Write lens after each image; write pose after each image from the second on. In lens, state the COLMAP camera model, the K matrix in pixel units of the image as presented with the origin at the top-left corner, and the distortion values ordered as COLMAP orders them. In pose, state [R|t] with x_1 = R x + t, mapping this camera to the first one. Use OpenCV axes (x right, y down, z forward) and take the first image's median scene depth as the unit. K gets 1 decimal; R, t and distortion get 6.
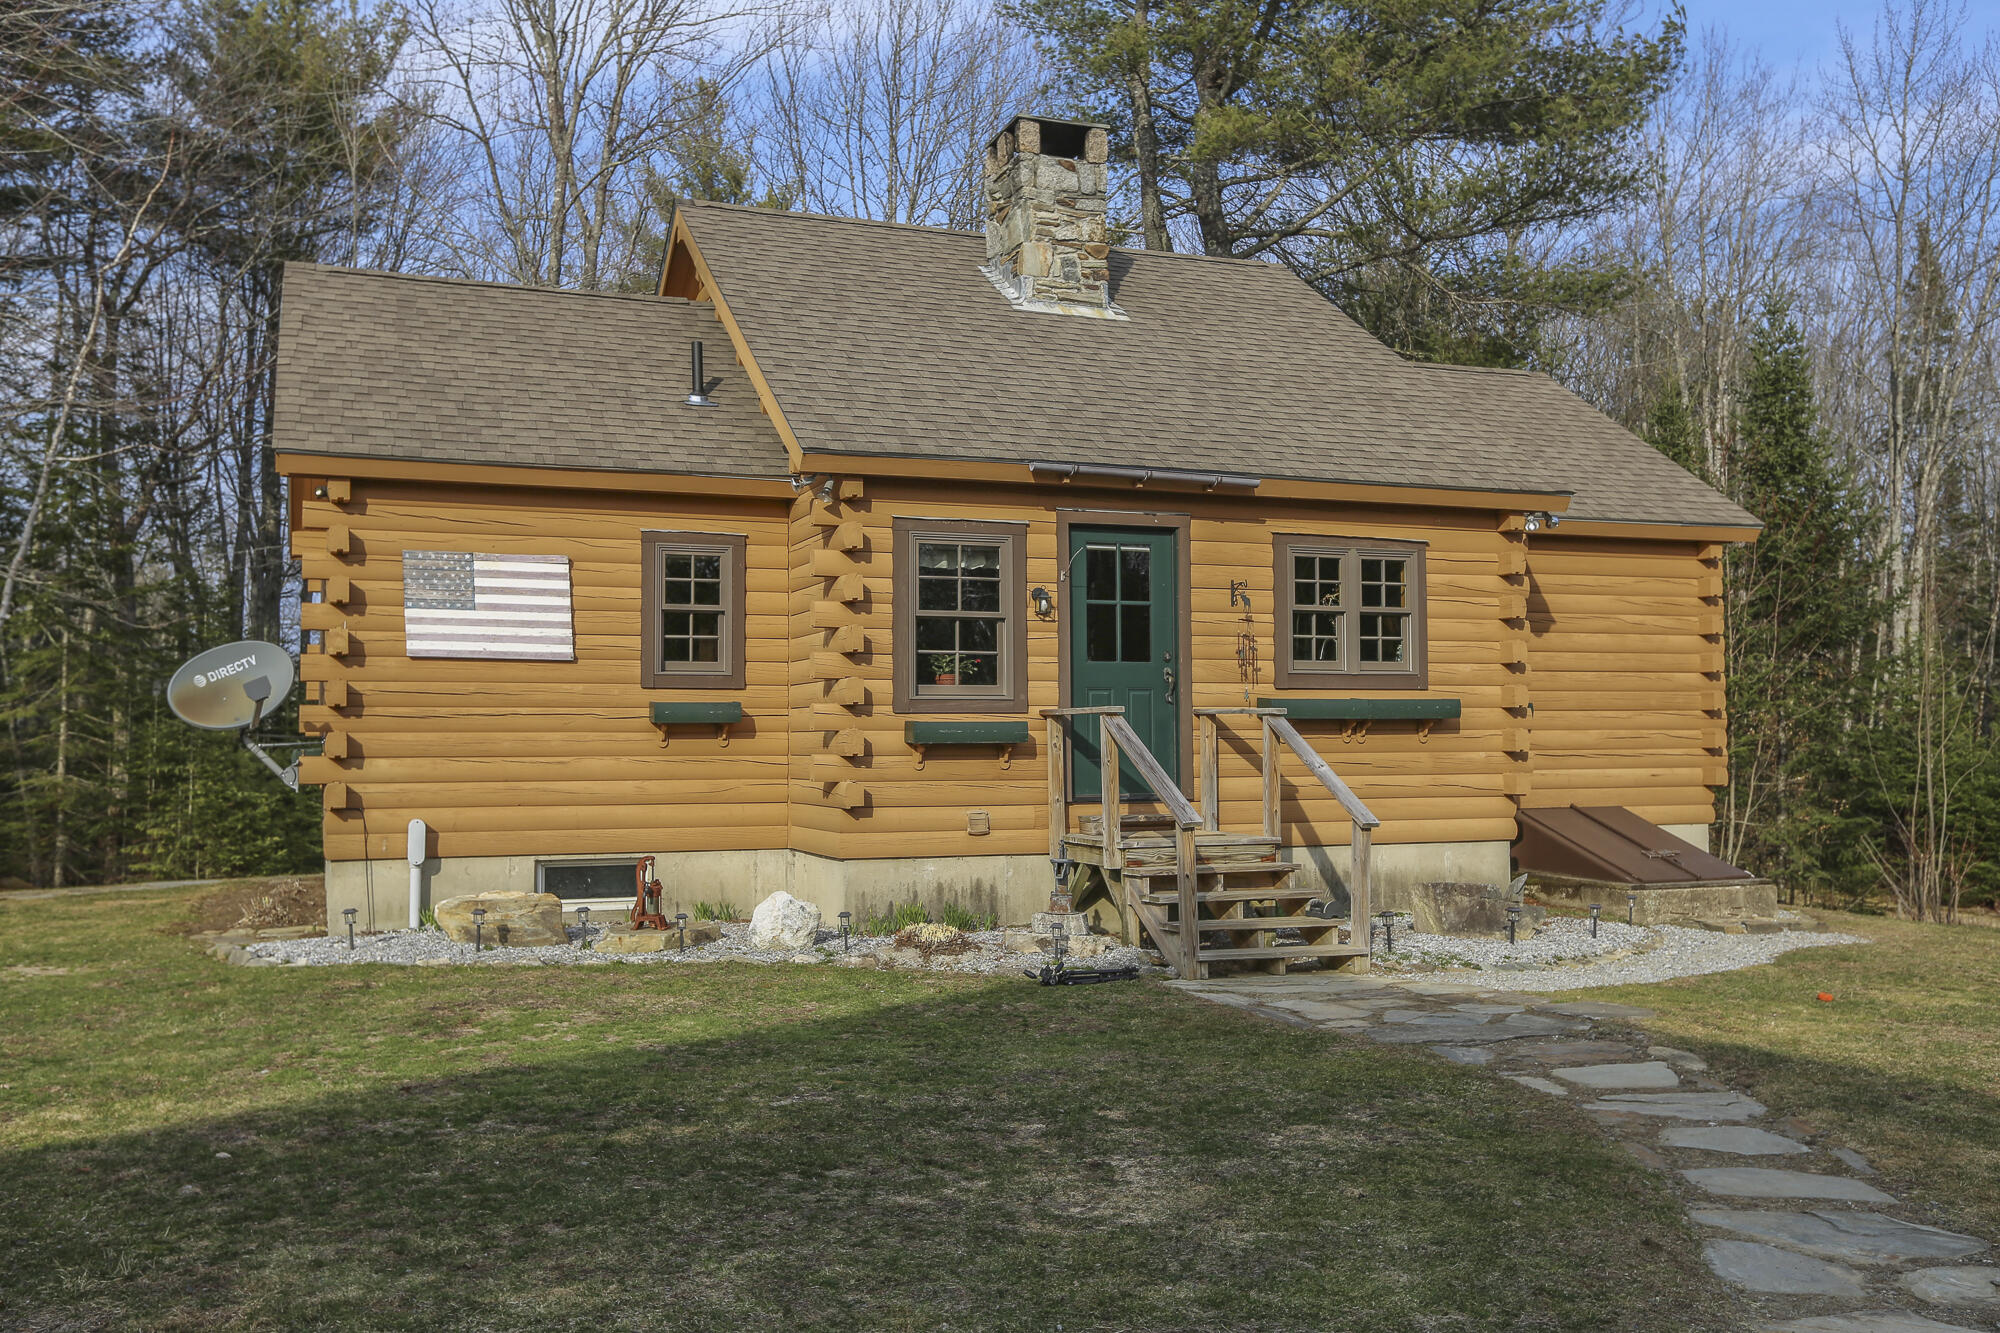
lens RADIAL K [[1844.4, 0, 999.9], [0, 1844.4, 663.5], [0, 0, 1]] dist [0.022334, 0.000000]
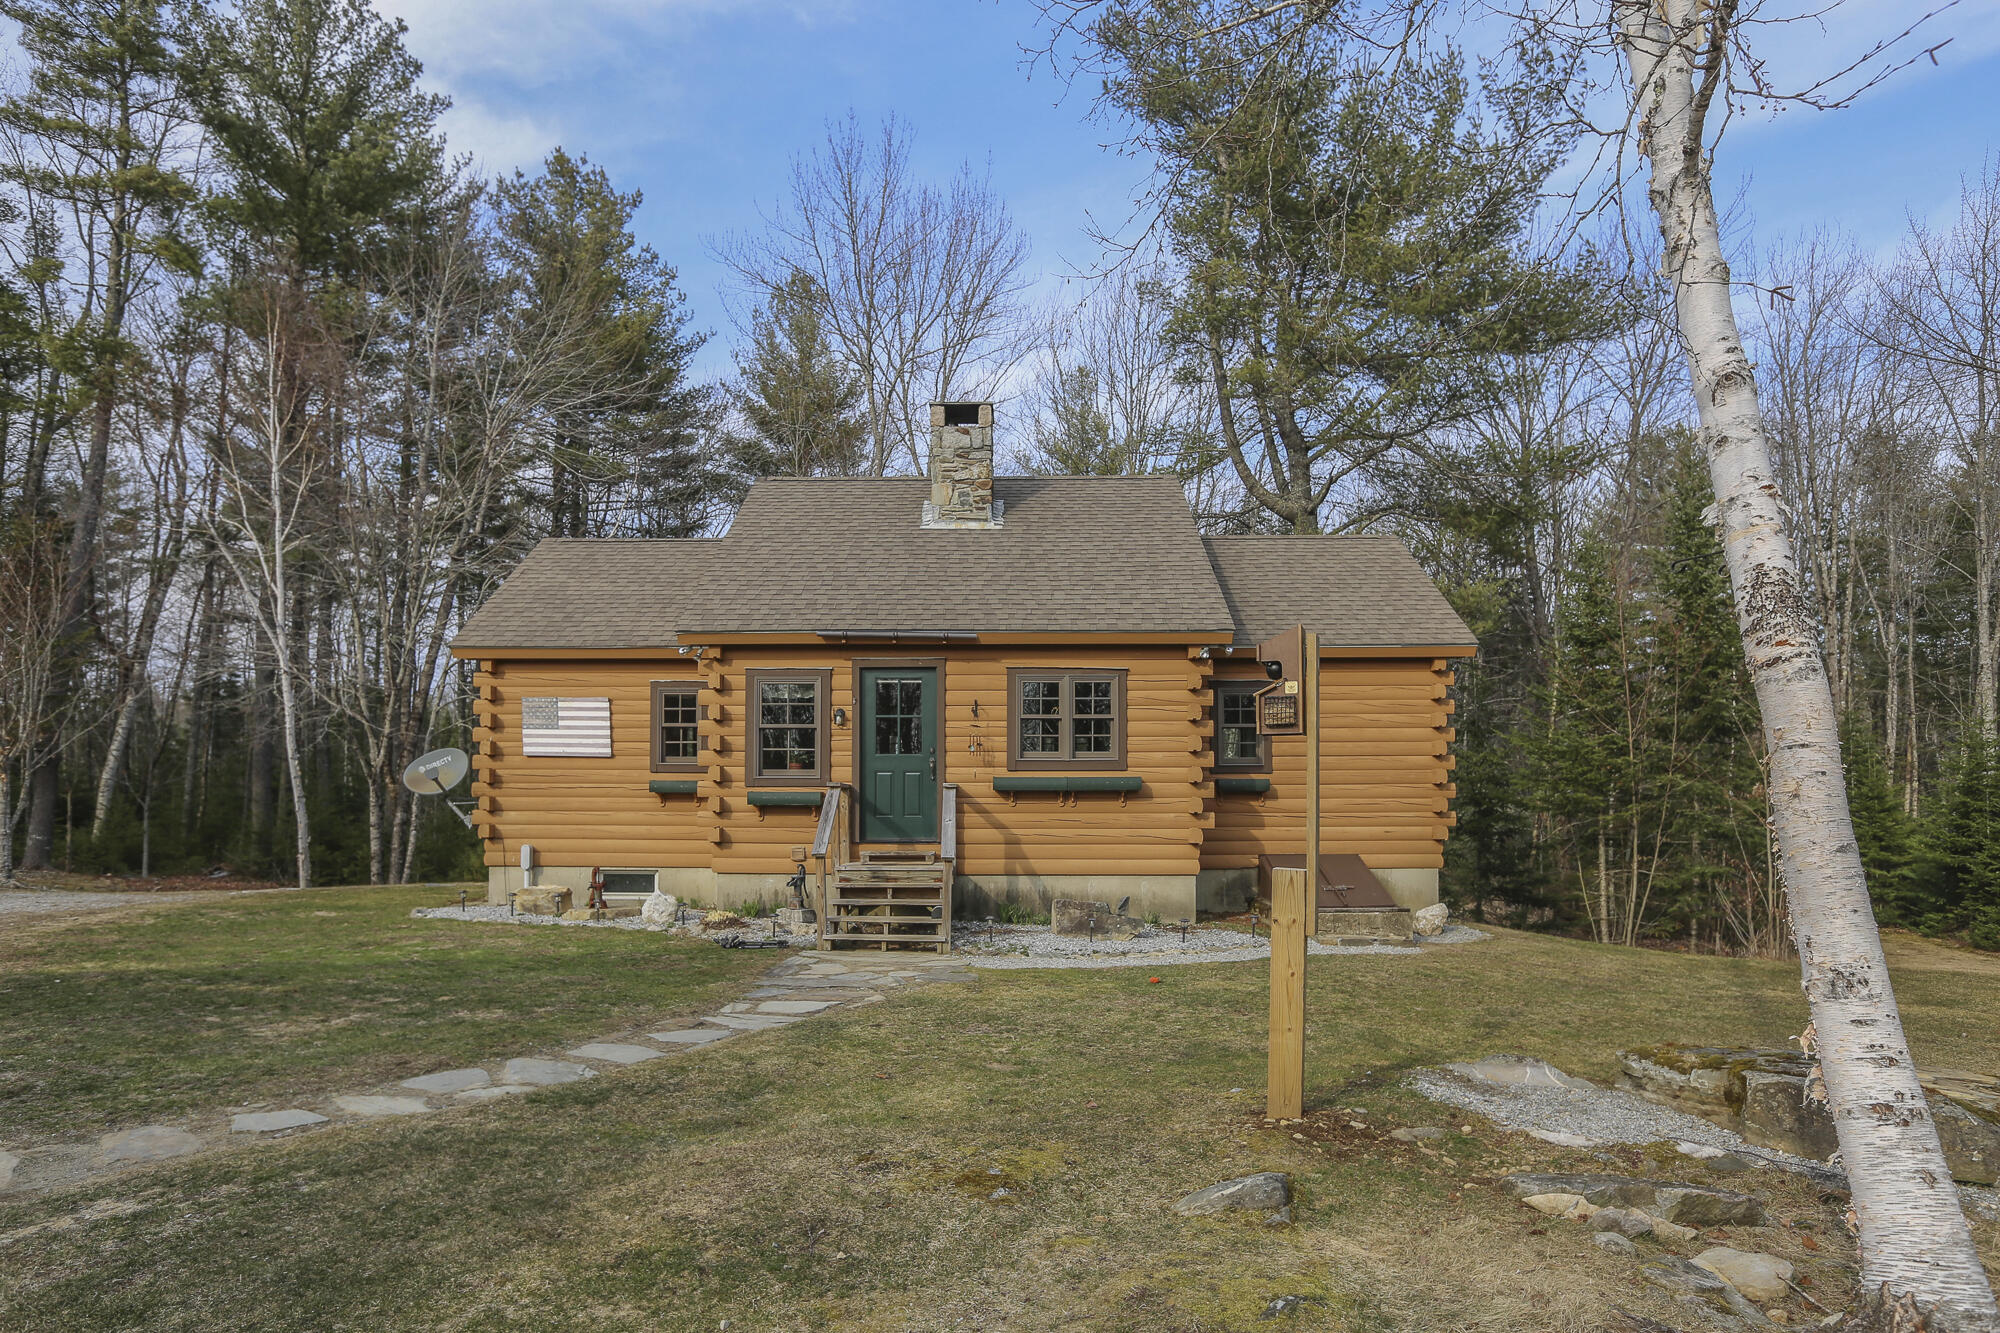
lens RADIAL K [[1265.4, 0, 1001.0], [0, 1265.4, 793.5], [0, 0, 1]] dist [0.005627, 0.000104]
pose [[0.913242, 0.002261, -0.407412, 0.589899], [0.011236, 0.999464, 0.030733, 0.000439], [0.407263, -0.032644, 0.912727, 0.047638]]
